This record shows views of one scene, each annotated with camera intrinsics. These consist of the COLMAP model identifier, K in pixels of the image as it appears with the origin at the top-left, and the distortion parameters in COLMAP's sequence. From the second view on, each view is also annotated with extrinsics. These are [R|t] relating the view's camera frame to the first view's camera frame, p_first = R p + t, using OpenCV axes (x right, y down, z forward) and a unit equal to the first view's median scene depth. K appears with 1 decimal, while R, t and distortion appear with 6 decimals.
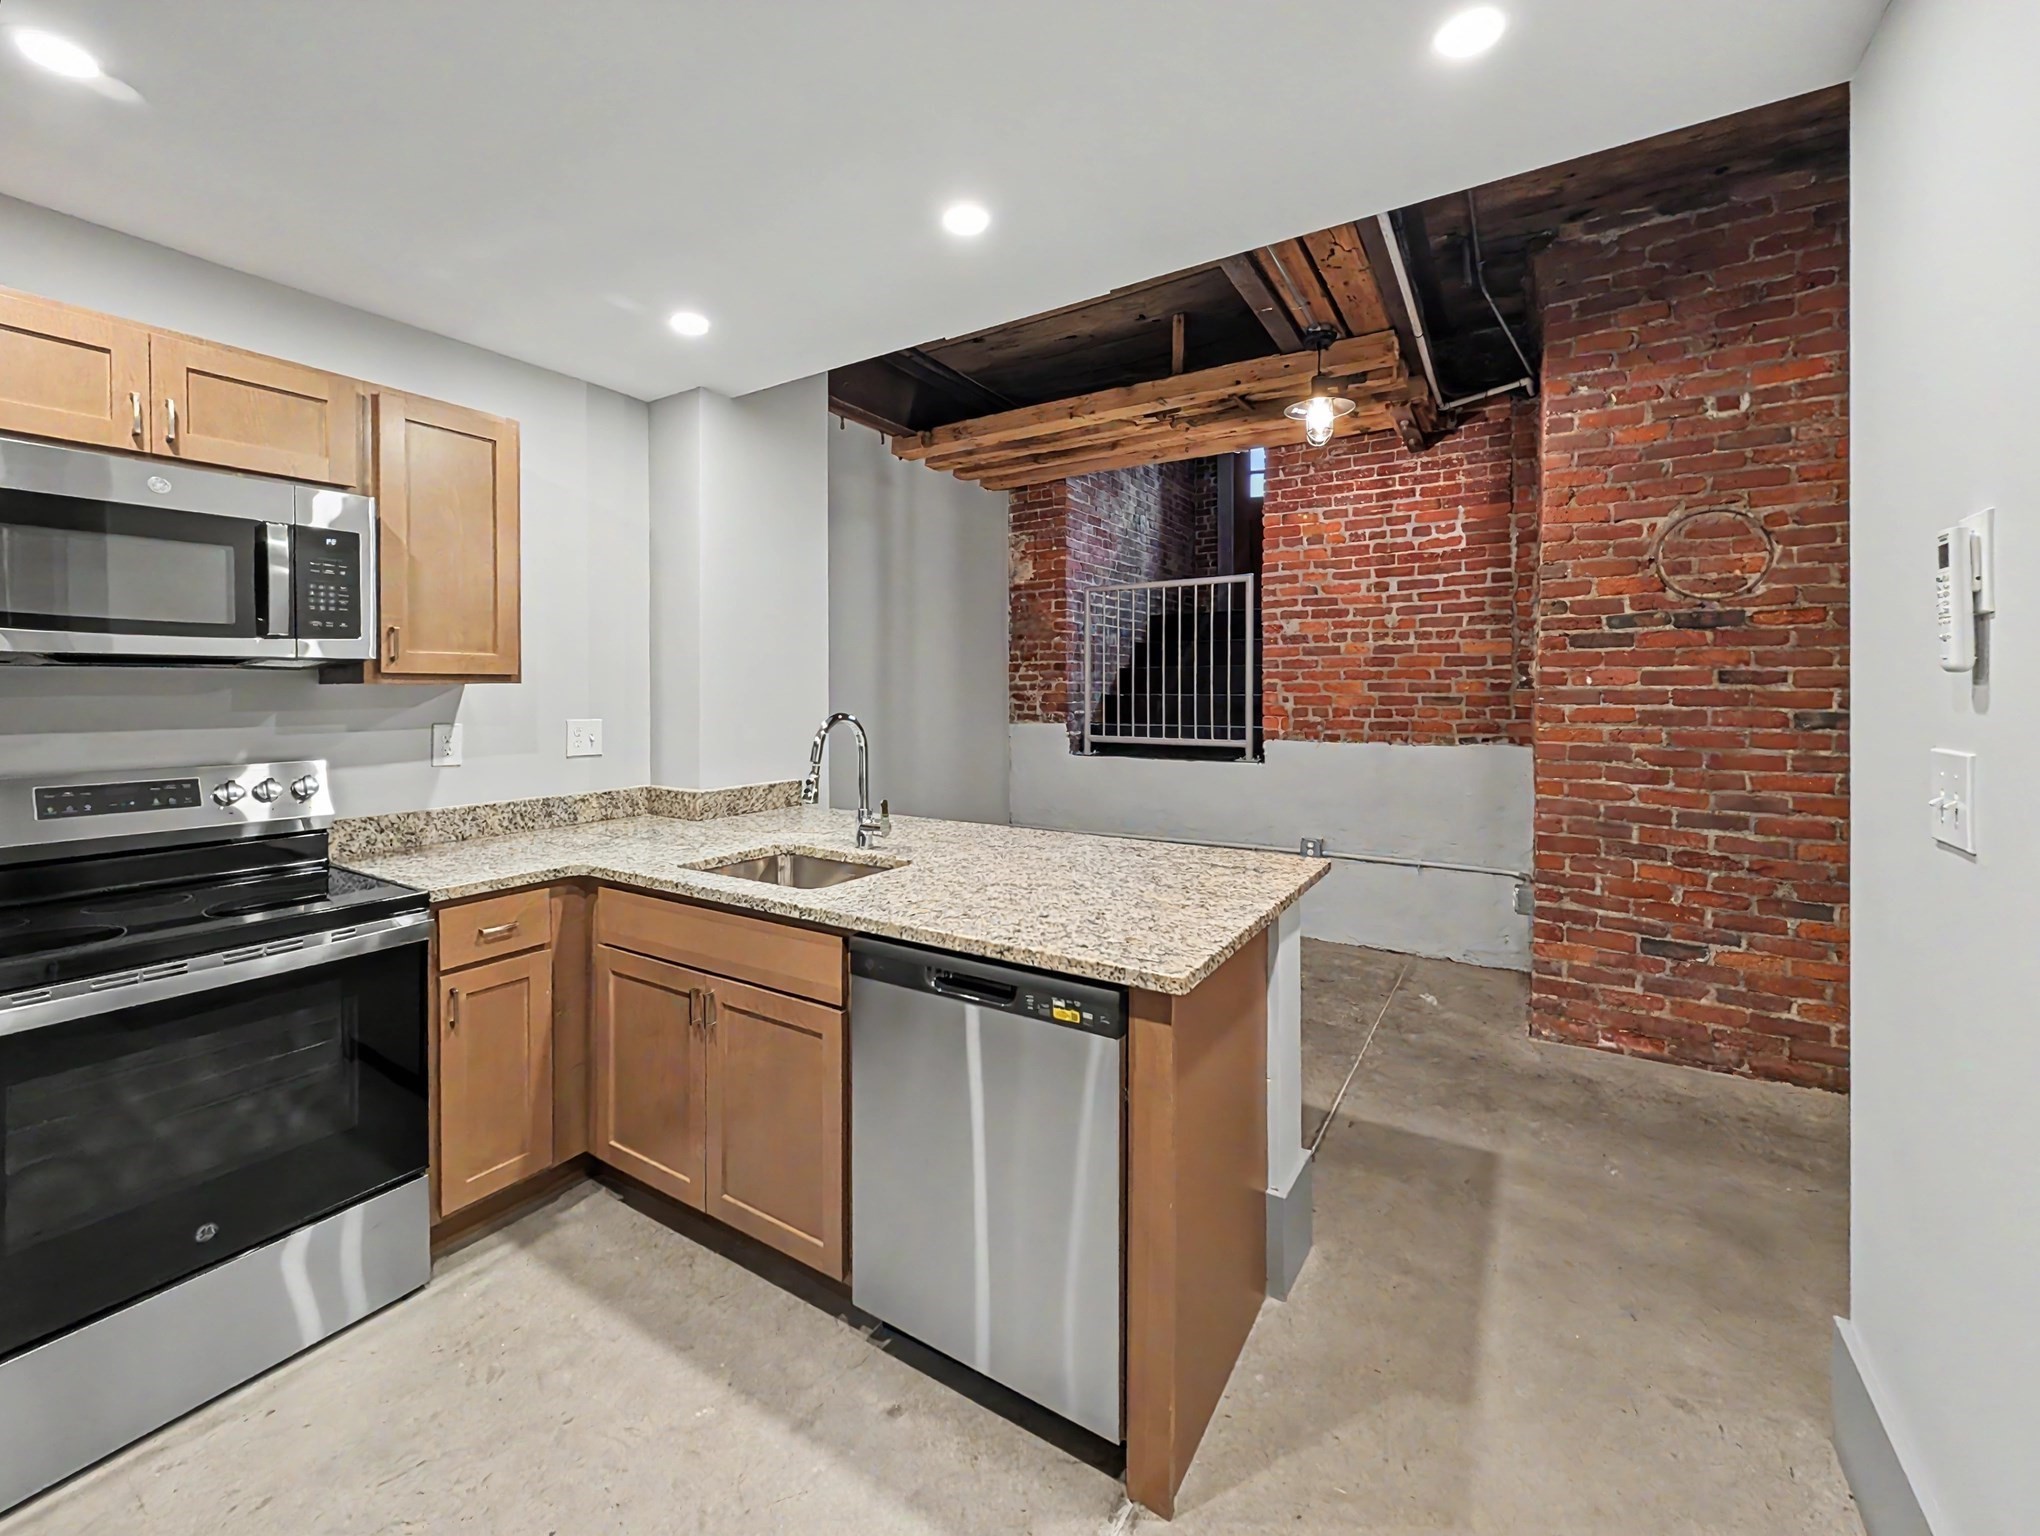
lens RADIAL K [[837.5, 0, 1018.5], [0, 837.5, 697.8], [0, 0, 1]] dist [0.000650, 0.000126]
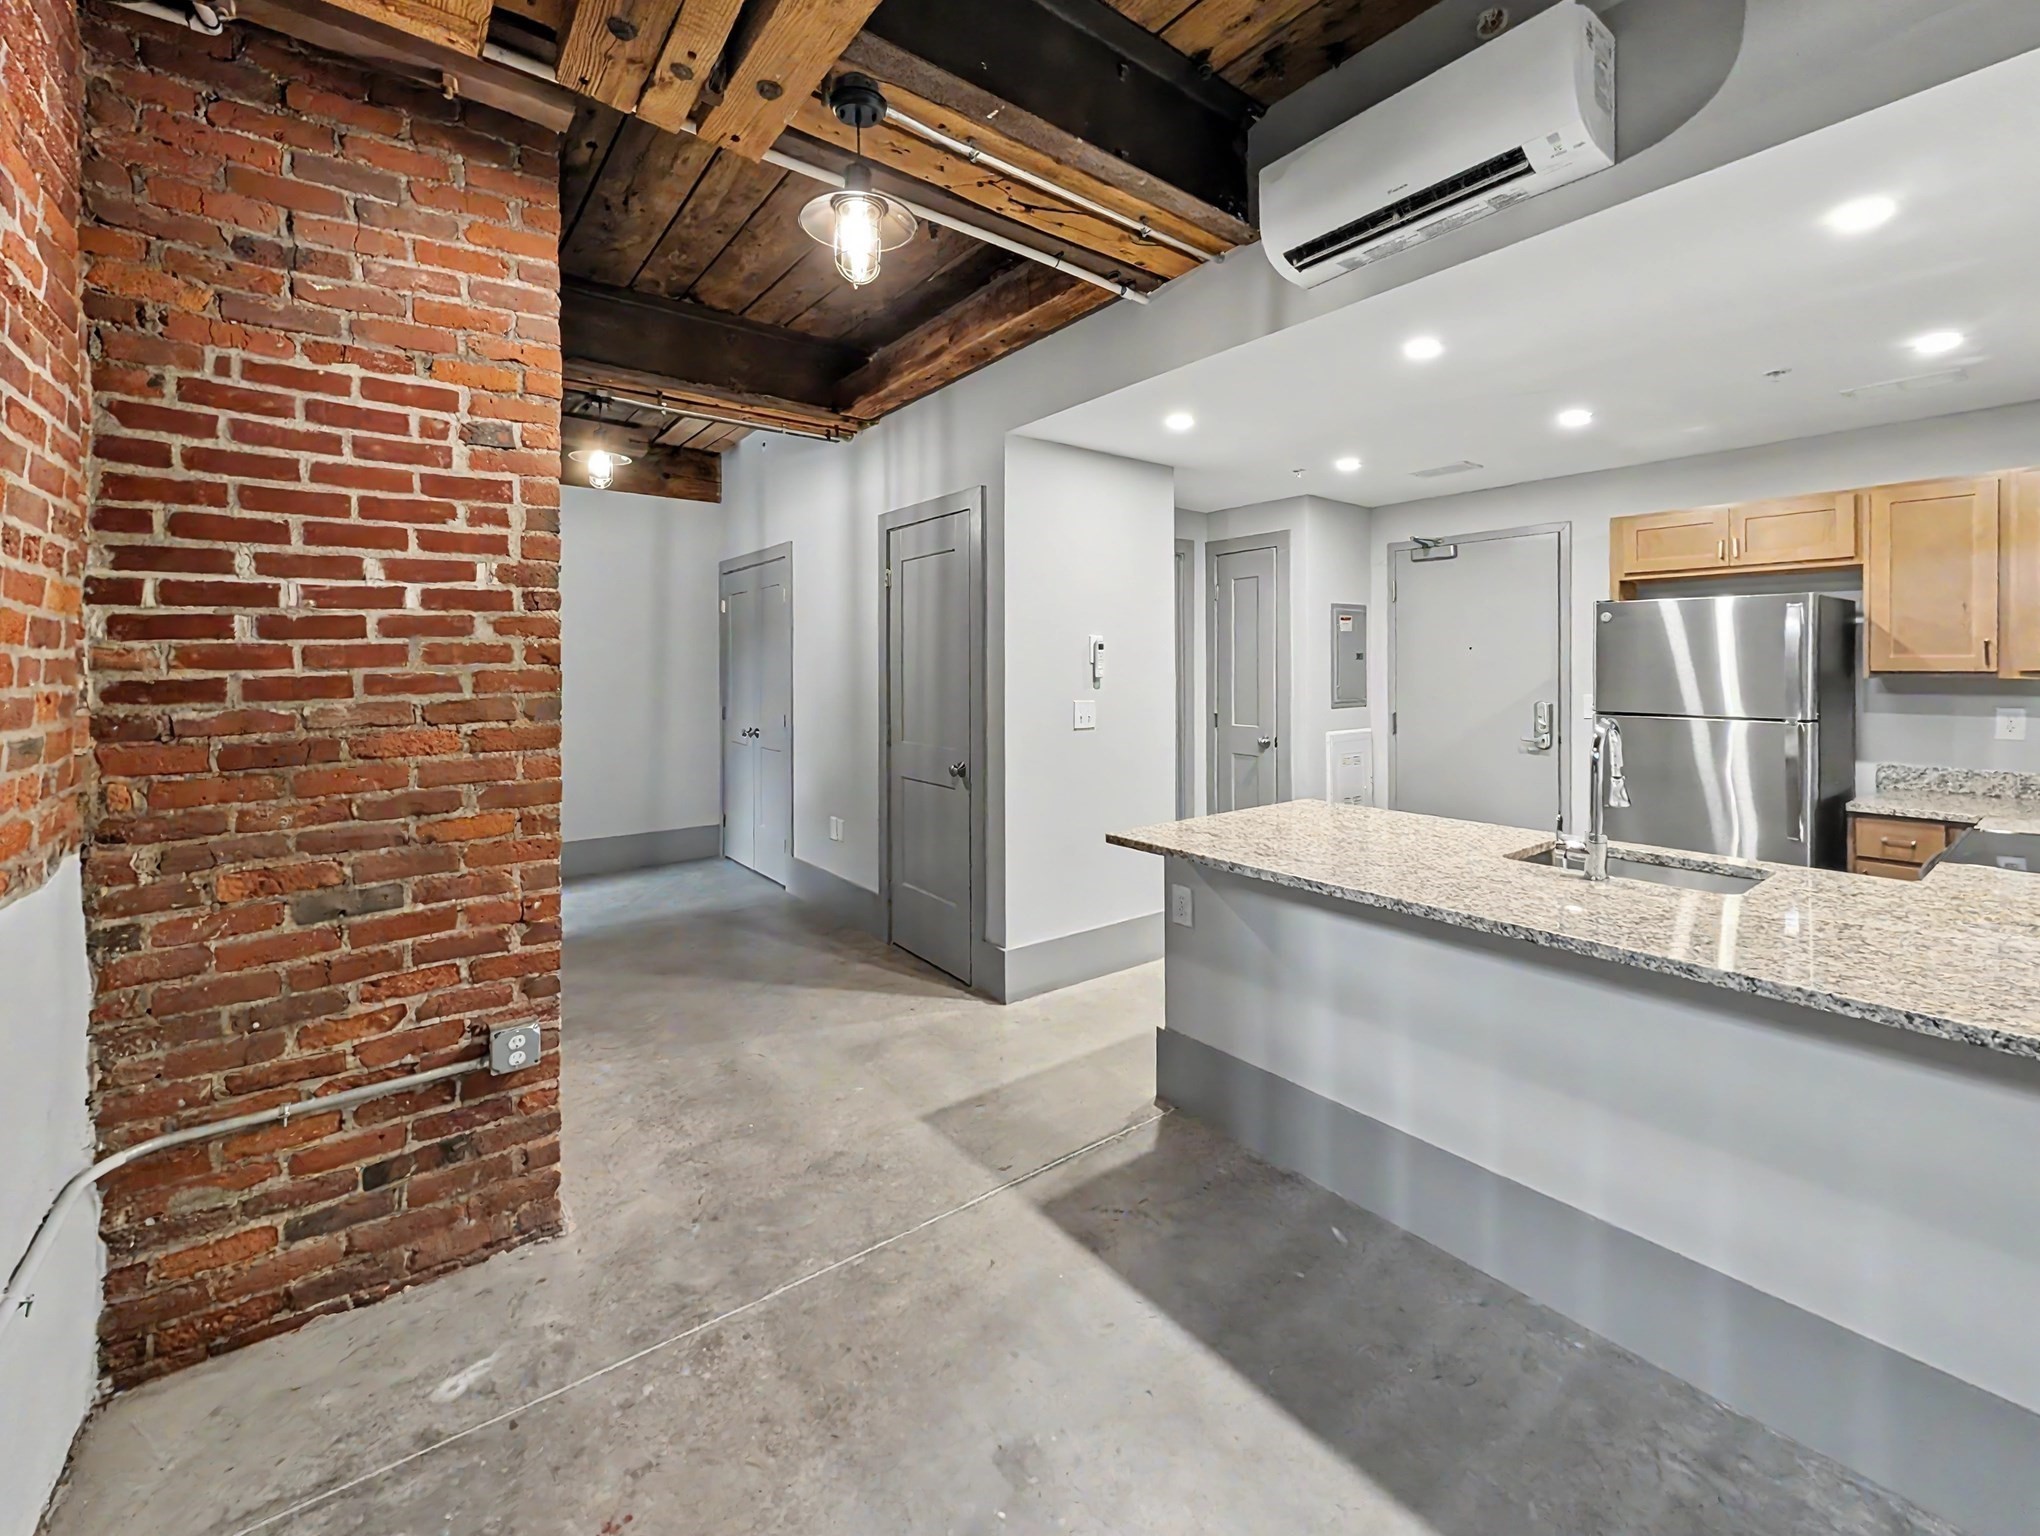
lens RADIAL K [[850.6, 0, 1024.5], [0, 850.6, 668.9], [0, 0, 1]] dist [-0.000565, -0.000012]
pose [[-0.938164, 0.005736, 0.346145, 0.068411], [0.009754, 0.999904, 0.009869, -0.056020], [-0.346055, 0.012635, -0.938129, 2.359900]]
